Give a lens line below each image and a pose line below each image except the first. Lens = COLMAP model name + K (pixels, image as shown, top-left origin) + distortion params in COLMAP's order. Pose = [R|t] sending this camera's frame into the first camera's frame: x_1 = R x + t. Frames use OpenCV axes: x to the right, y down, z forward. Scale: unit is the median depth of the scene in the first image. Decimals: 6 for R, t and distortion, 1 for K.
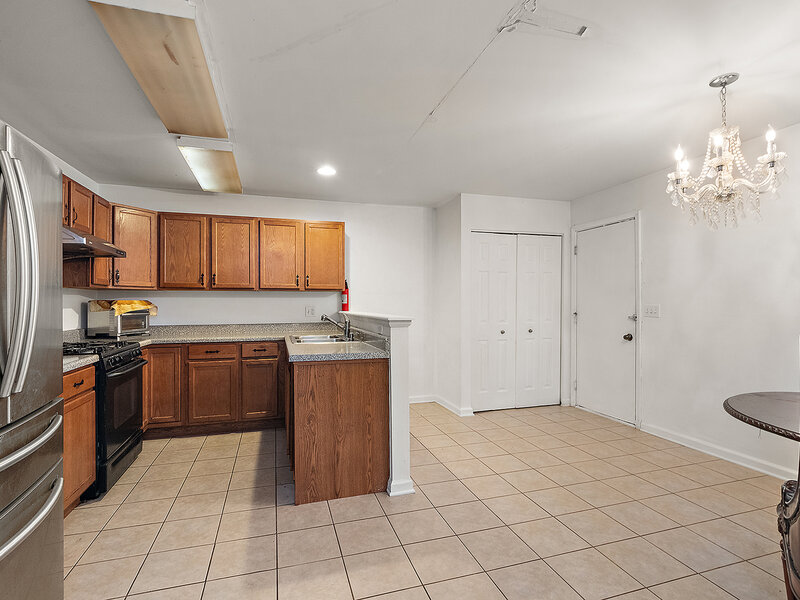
lens RADIAL K [[404.7, 0, 397.6], [0, 404.7, 301.9], [0, 0, 1]] dist [-0.001198, 0.001448]
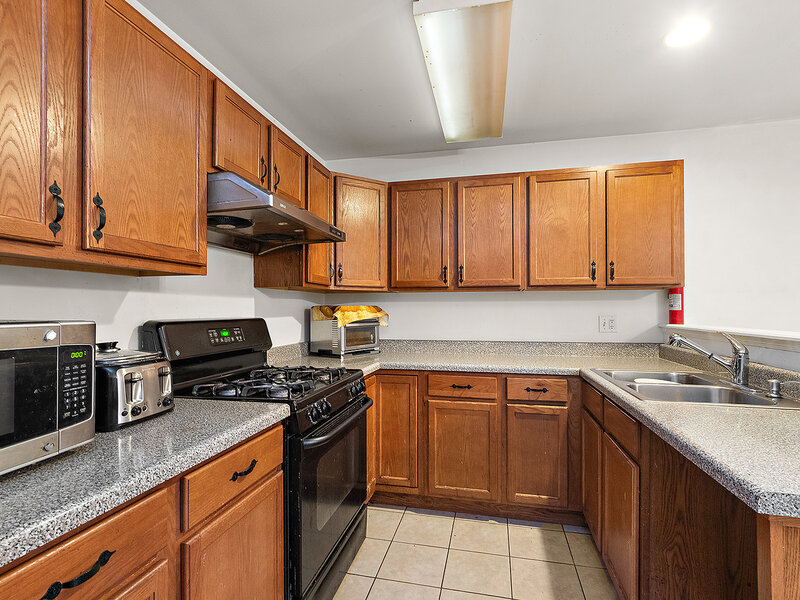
lens RADIAL K [[404.7, 0, 399.9], [0, 404.7, 303.6], [0, 0, 1]] dist [-0.001198, 0.001448]
pose [[0.865641, -0.006063, -0.500628, -0.219043], [0.001946, 0.999960, -0.008746, -0.001015], [0.500661, 0.006597, 0.865618, 0.393988]]
